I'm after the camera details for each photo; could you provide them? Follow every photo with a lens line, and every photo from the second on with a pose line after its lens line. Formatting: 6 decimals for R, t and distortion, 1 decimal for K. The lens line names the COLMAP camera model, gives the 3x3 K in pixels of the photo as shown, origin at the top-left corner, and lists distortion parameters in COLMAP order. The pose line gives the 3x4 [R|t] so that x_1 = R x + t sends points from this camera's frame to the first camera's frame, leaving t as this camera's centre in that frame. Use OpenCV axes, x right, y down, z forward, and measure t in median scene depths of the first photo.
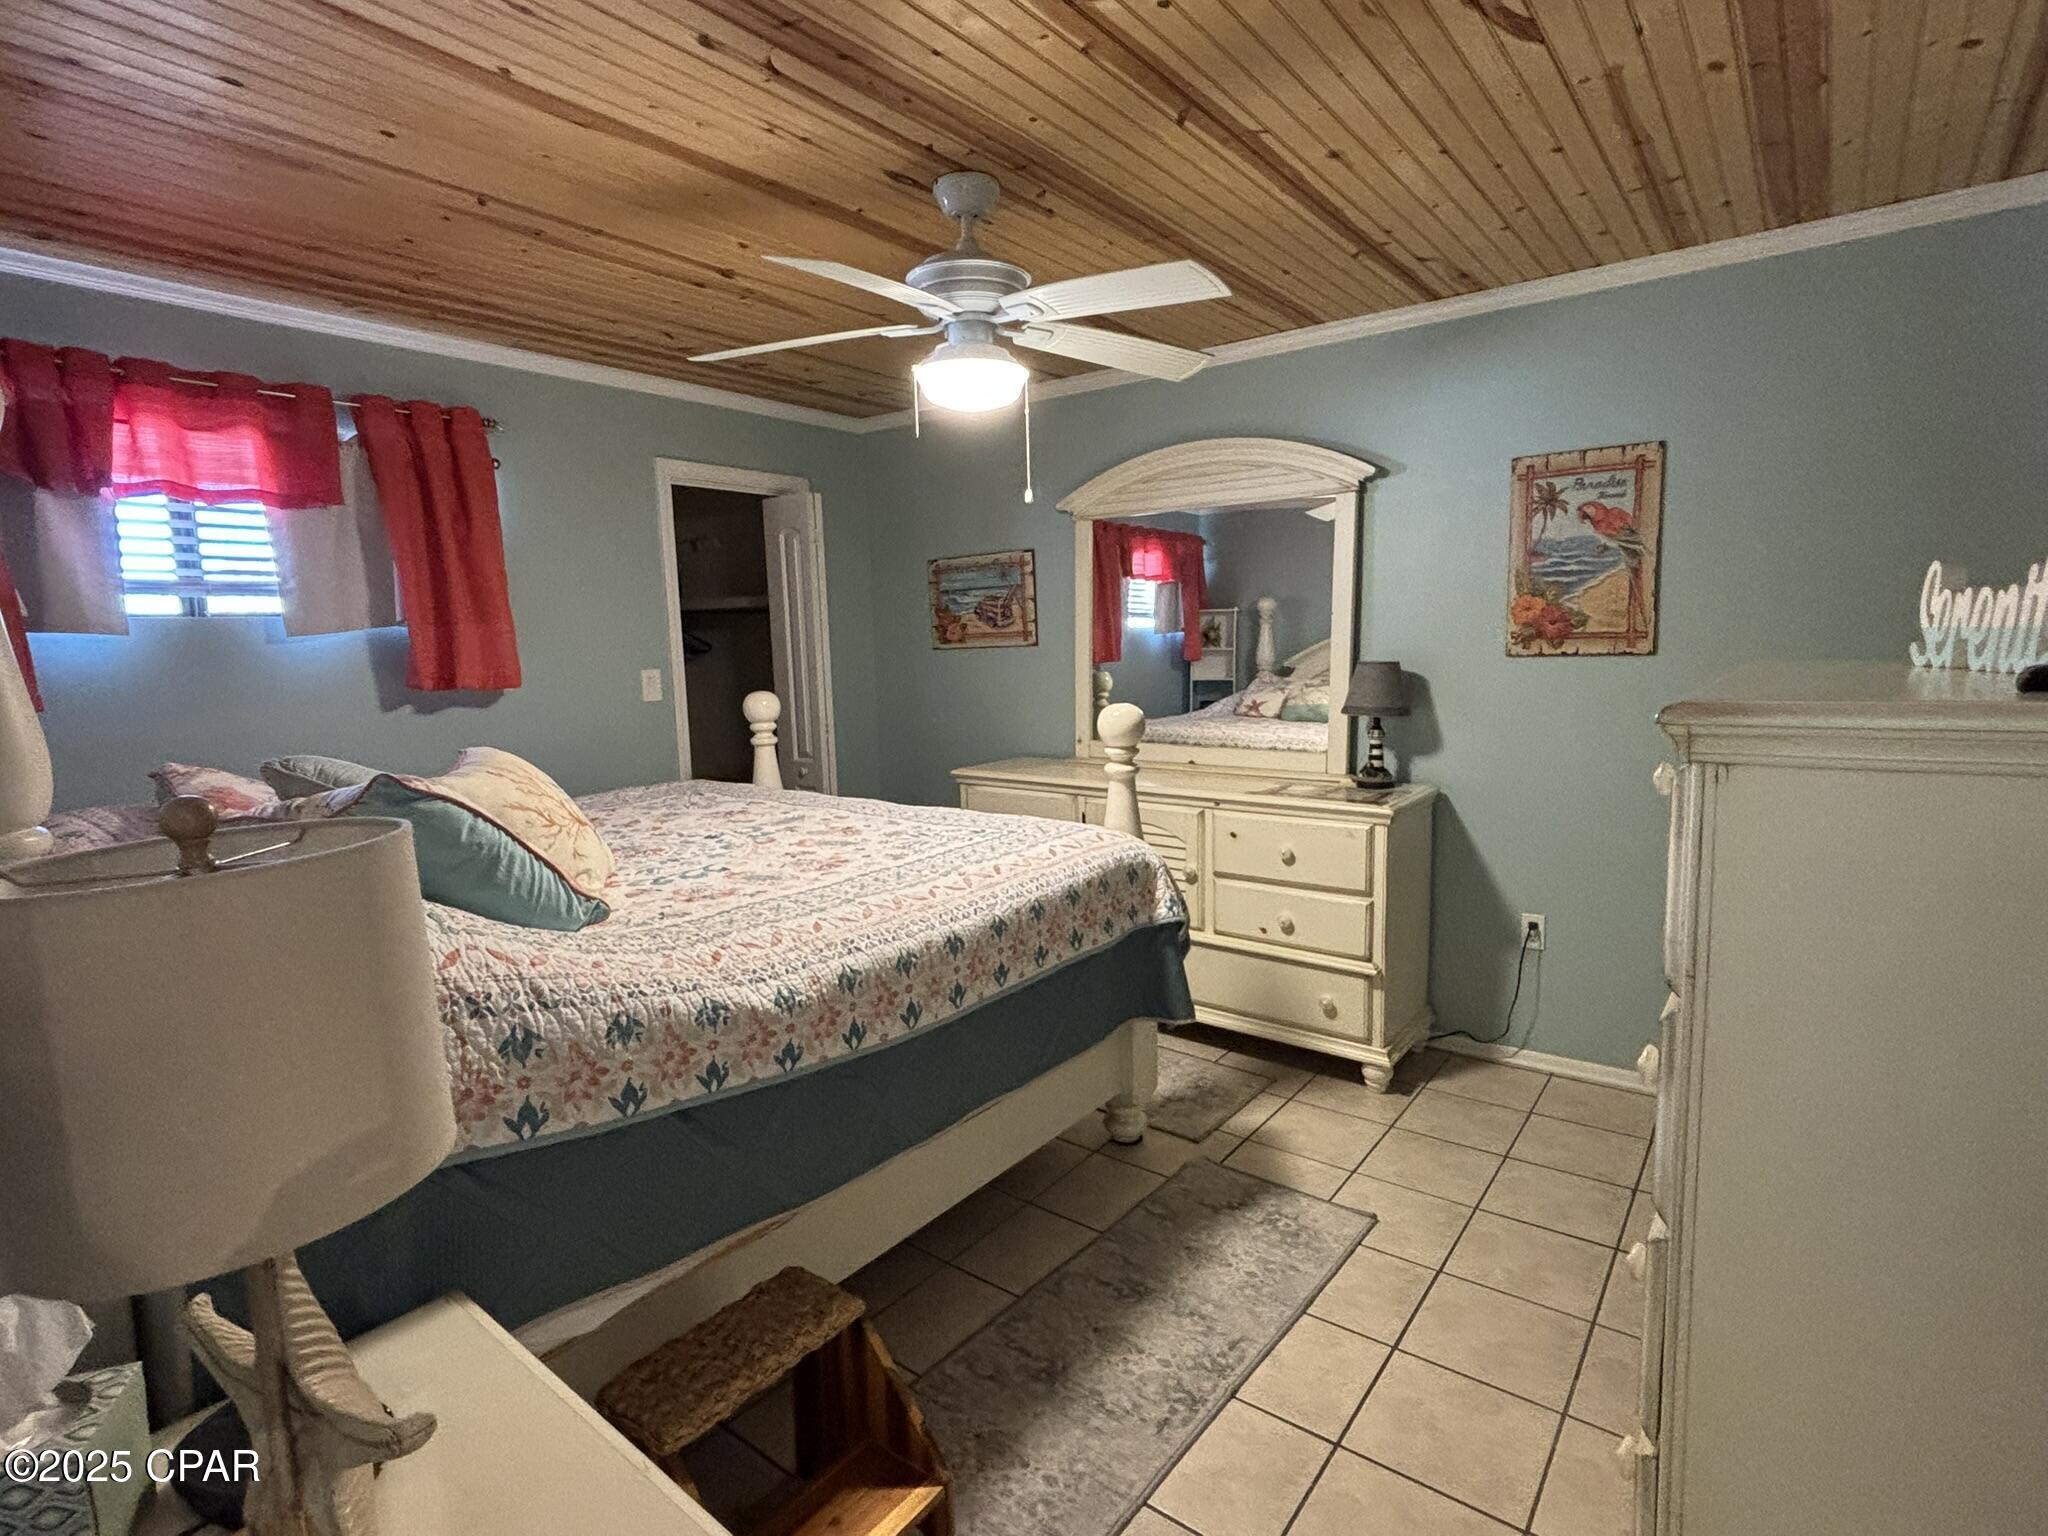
lens RADIAL K [[1044.3, 0, 1012.7], [0, 1044.3, 767.7], [0, 0, 1]] dist [0.003354, -0.008818]
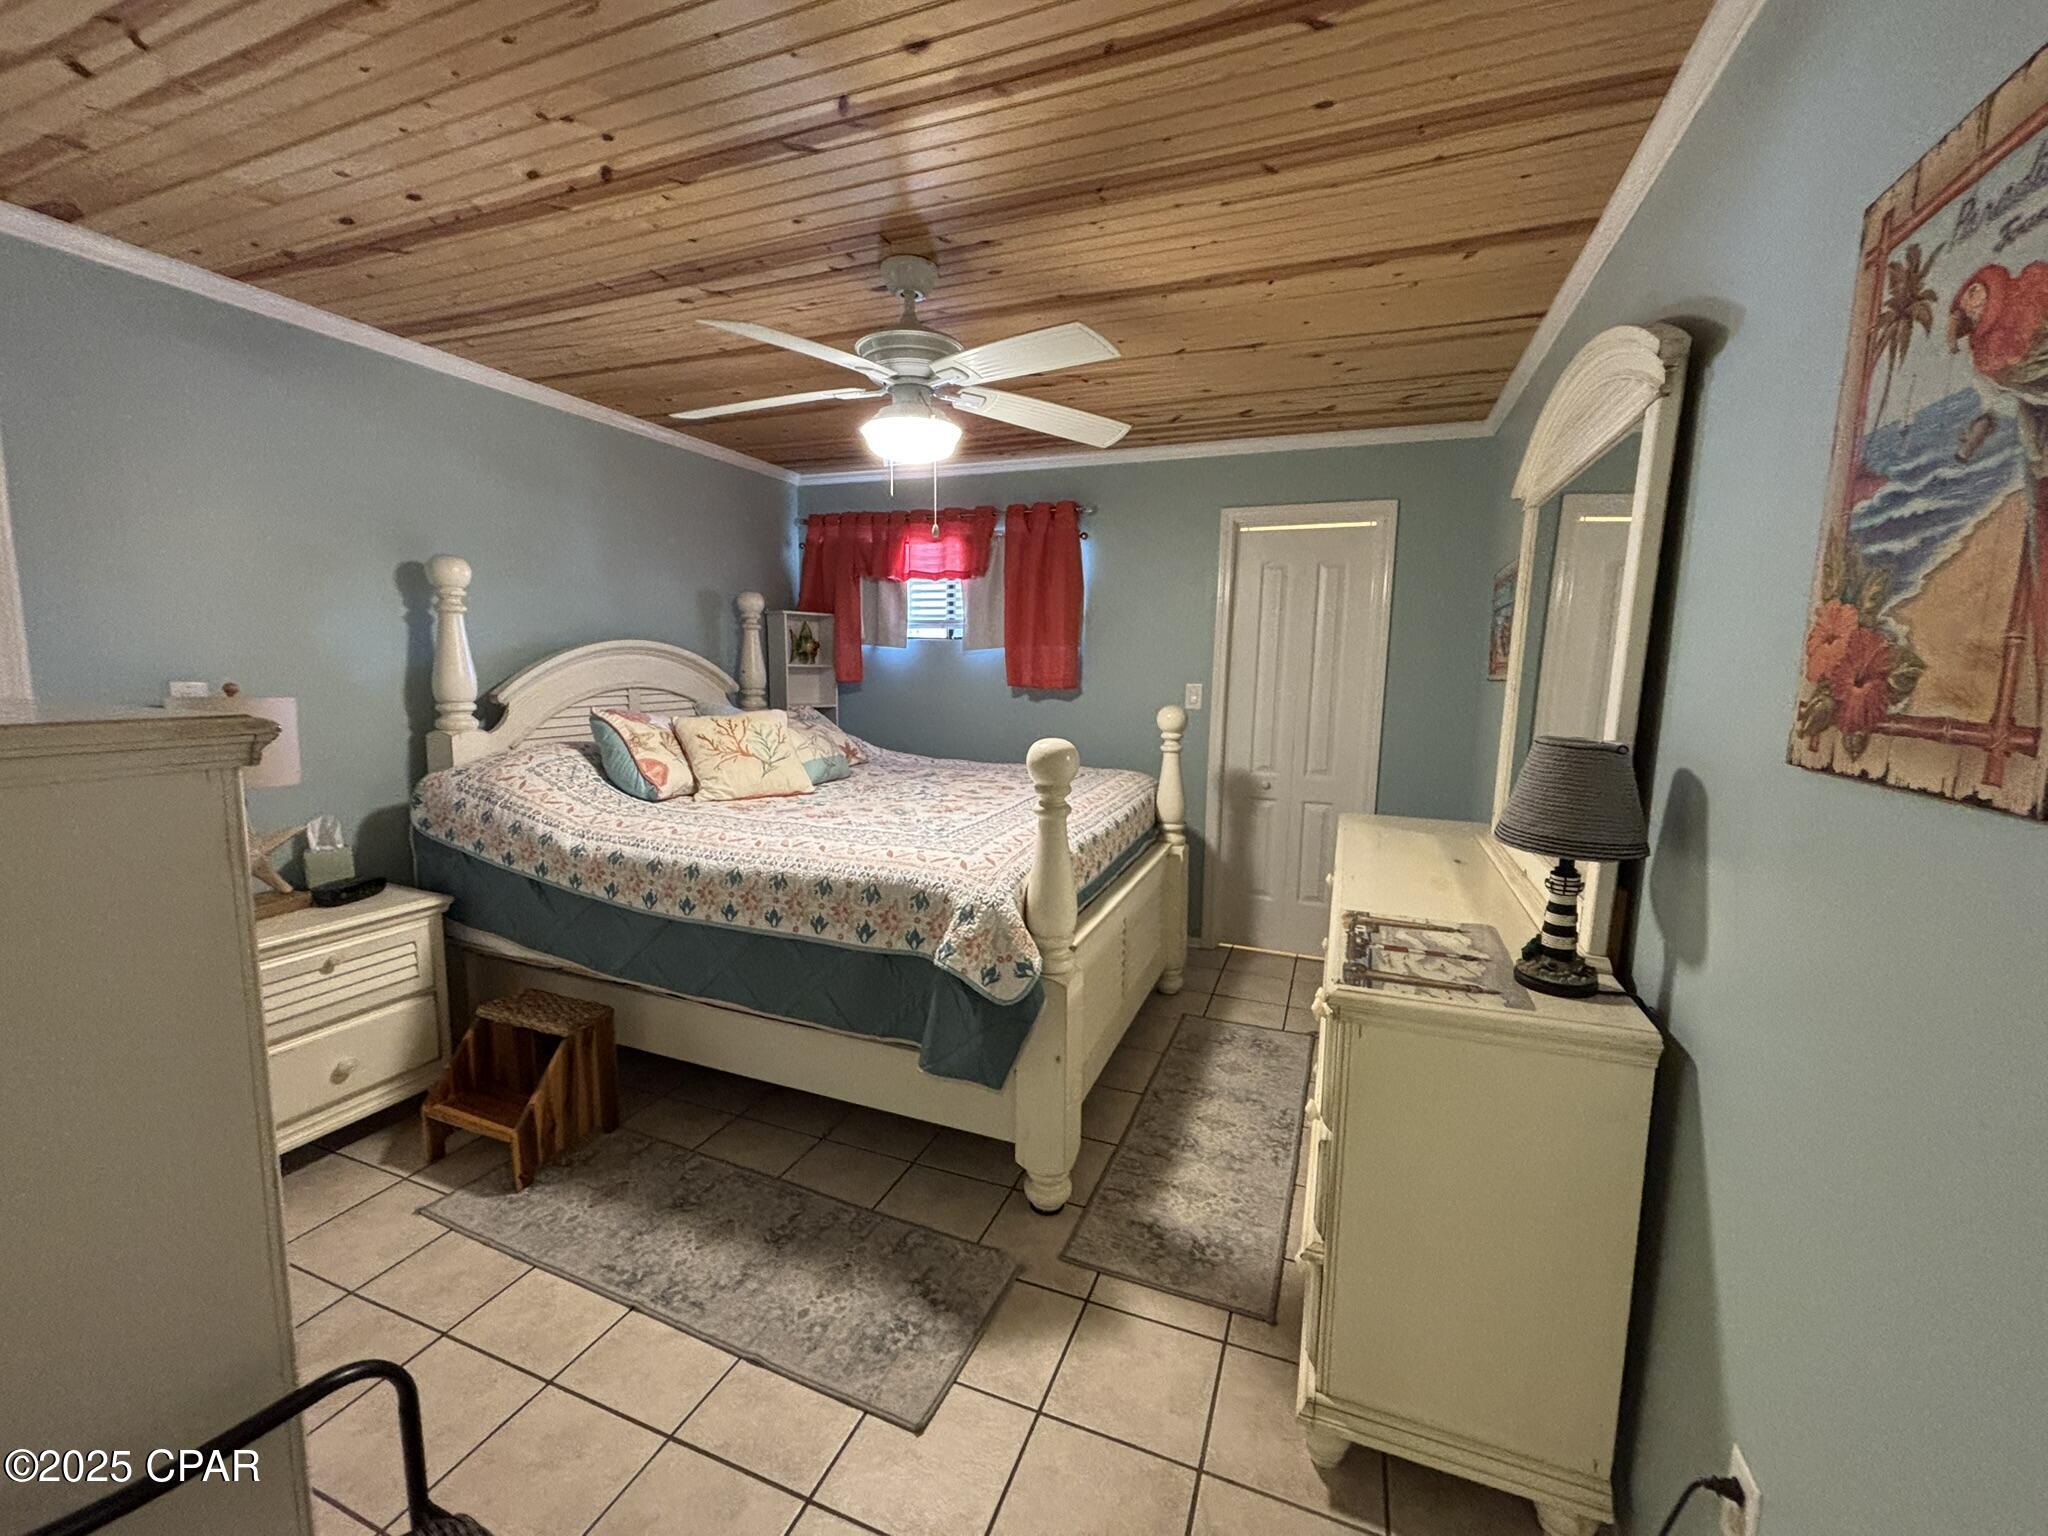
lens RADIAL K [[832.8, 0, 1012.7], [0, 832.8, 766.7], [0, 0, 1]] dist [-0.006162, -0.000013]
pose [[0.268102, 0.151594, -0.951389, 0.728473], [-0.143214, 0.982841, 0.116248, -0.108044], [0.952686, 0.105086, 0.285212, 0.699960]]
